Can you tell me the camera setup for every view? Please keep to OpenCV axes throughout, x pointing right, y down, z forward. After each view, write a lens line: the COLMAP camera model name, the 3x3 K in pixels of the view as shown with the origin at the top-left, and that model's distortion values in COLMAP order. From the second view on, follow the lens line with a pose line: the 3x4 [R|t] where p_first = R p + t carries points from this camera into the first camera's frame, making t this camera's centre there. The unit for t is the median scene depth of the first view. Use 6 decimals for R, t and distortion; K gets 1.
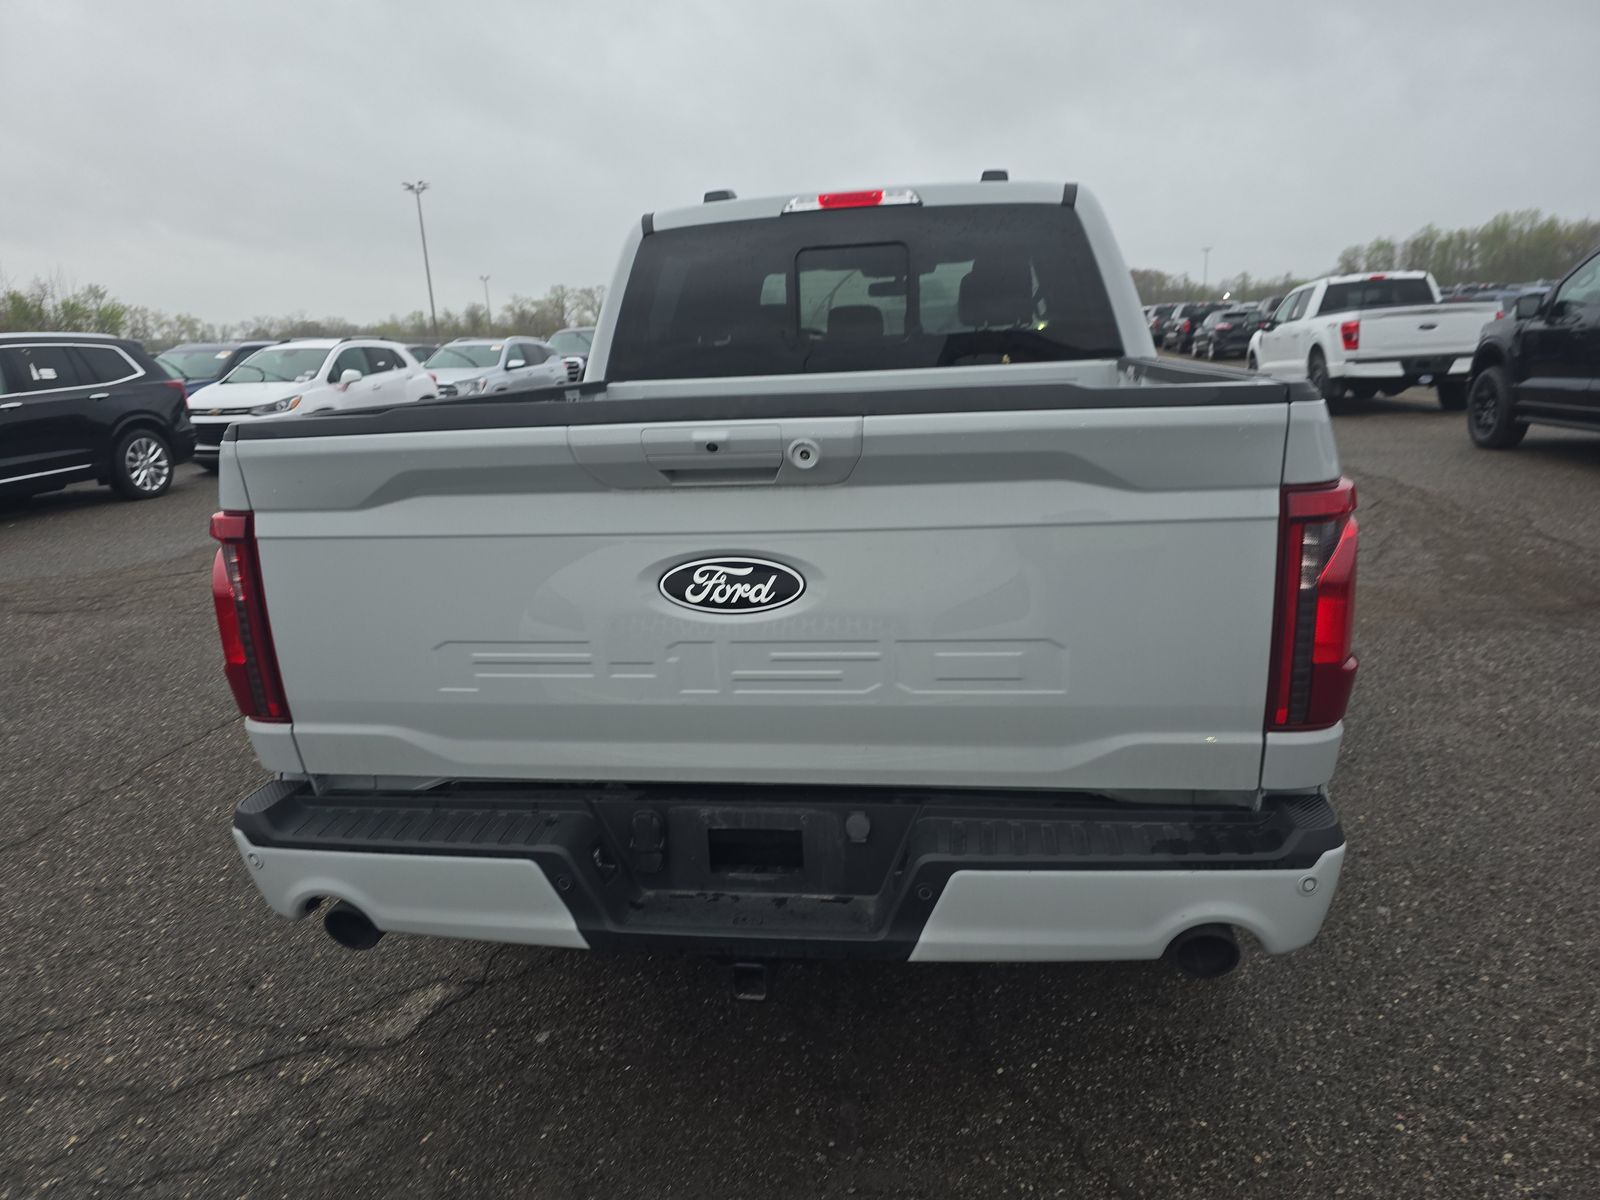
lens RADIAL K [[1082.3, 0, 804.4], [0, 1082.3, 604.3], [0, 0, 1]] dist [0.038582, -0.025269]
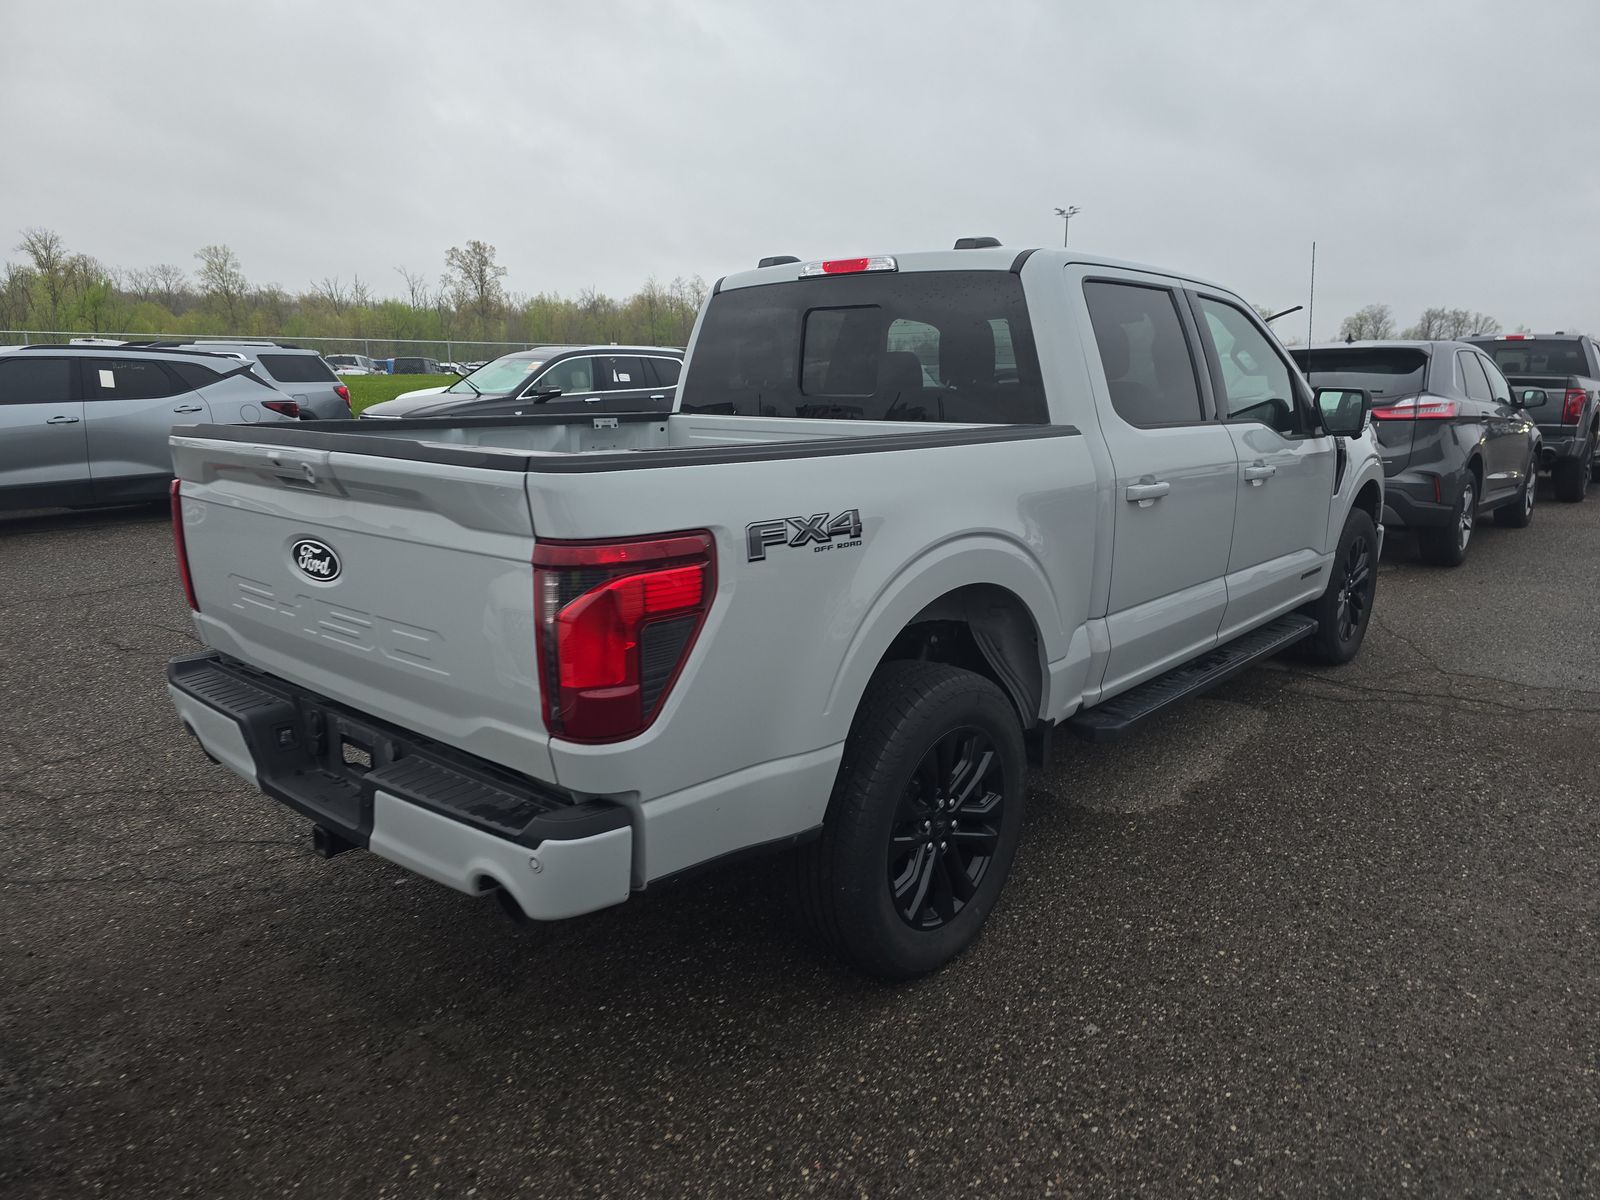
lens RADIAL K [[1082.3, 0, 803.3], [0, 1082.3, 599.7], [0, 0, 1]] dist [0.038582, -0.025269]
pose [[0.845108, 0.154701, -0.511723, 0.882179], [-0.164976, 0.985965, 0.025614, -0.078523], [0.508504, 0.062775, 0.858768, 0.060186]]
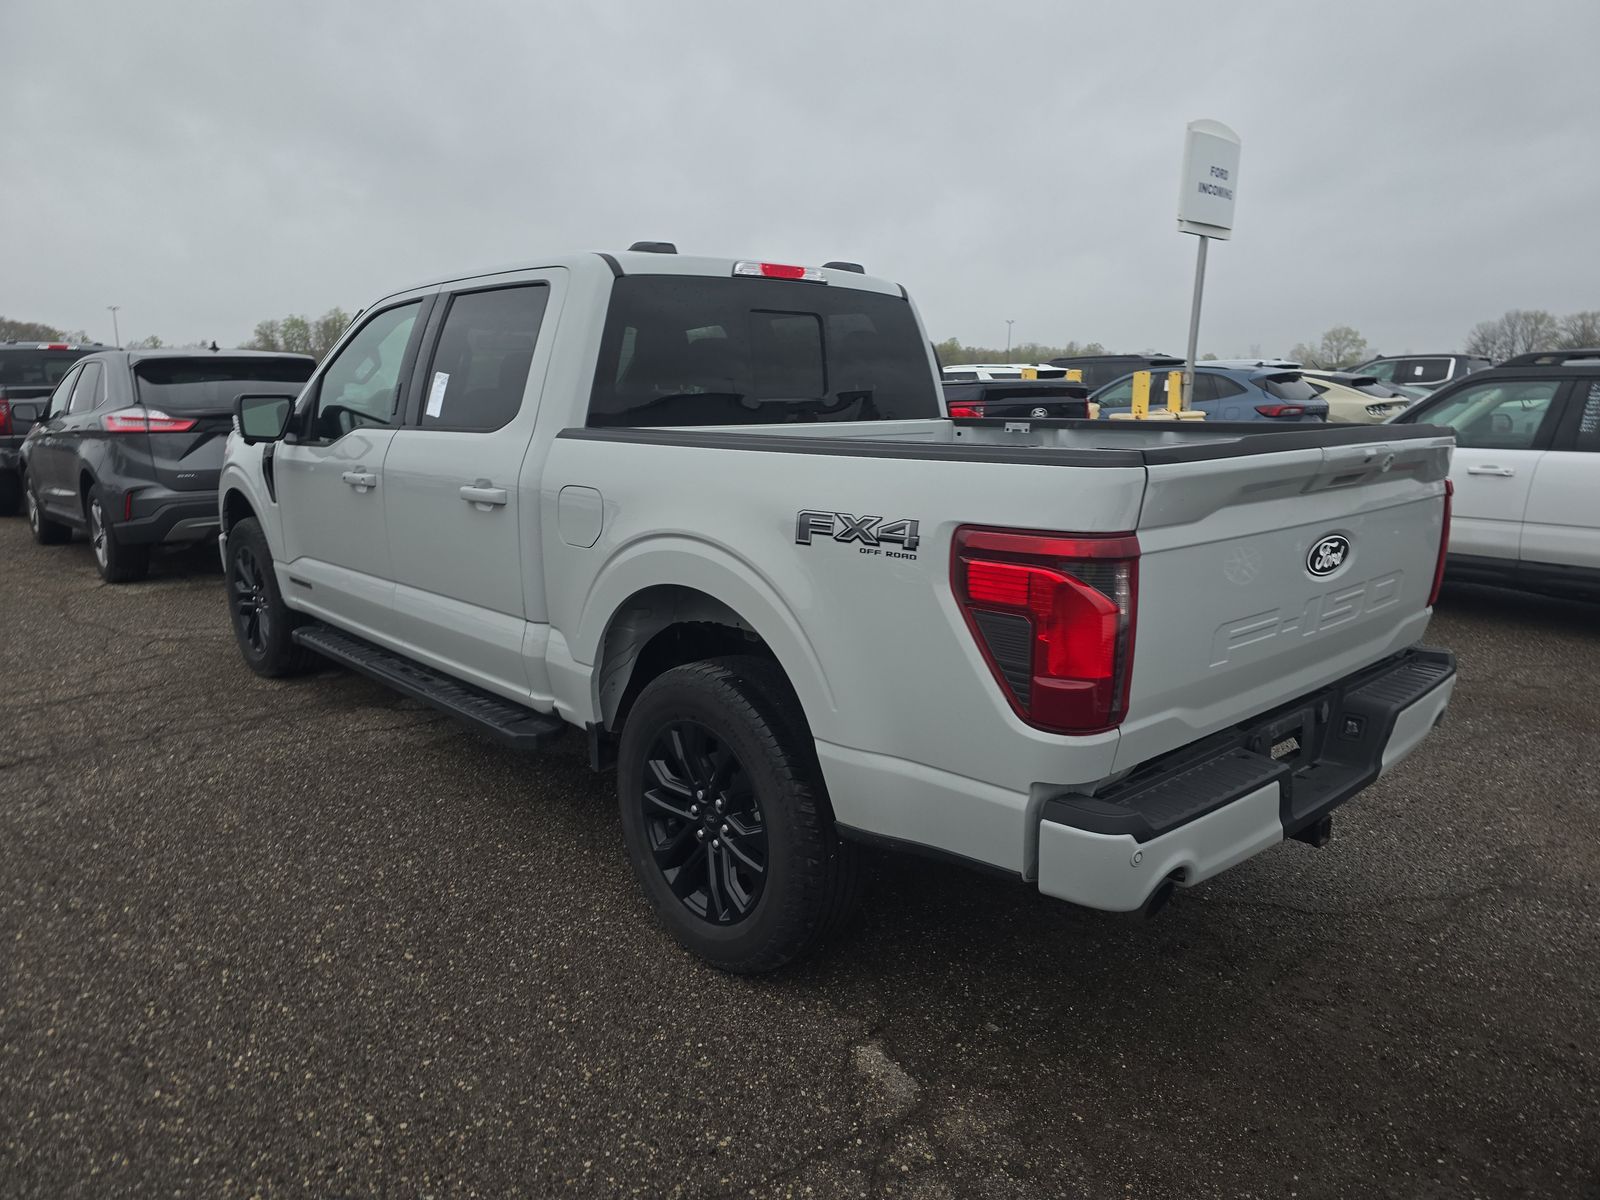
lens RADIAL K [[1082.3, 0, 809.1], [0, 1082.3, 605.0], [0, 0, 1]] dist [0.038582, -0.025269]
pose [[0.615111, -0.109898, 0.780744, -1.200356], [0.158522, 0.987255, 0.014074, -0.059992], [-0.772340, 0.115108, 0.624692, 0.445080]]
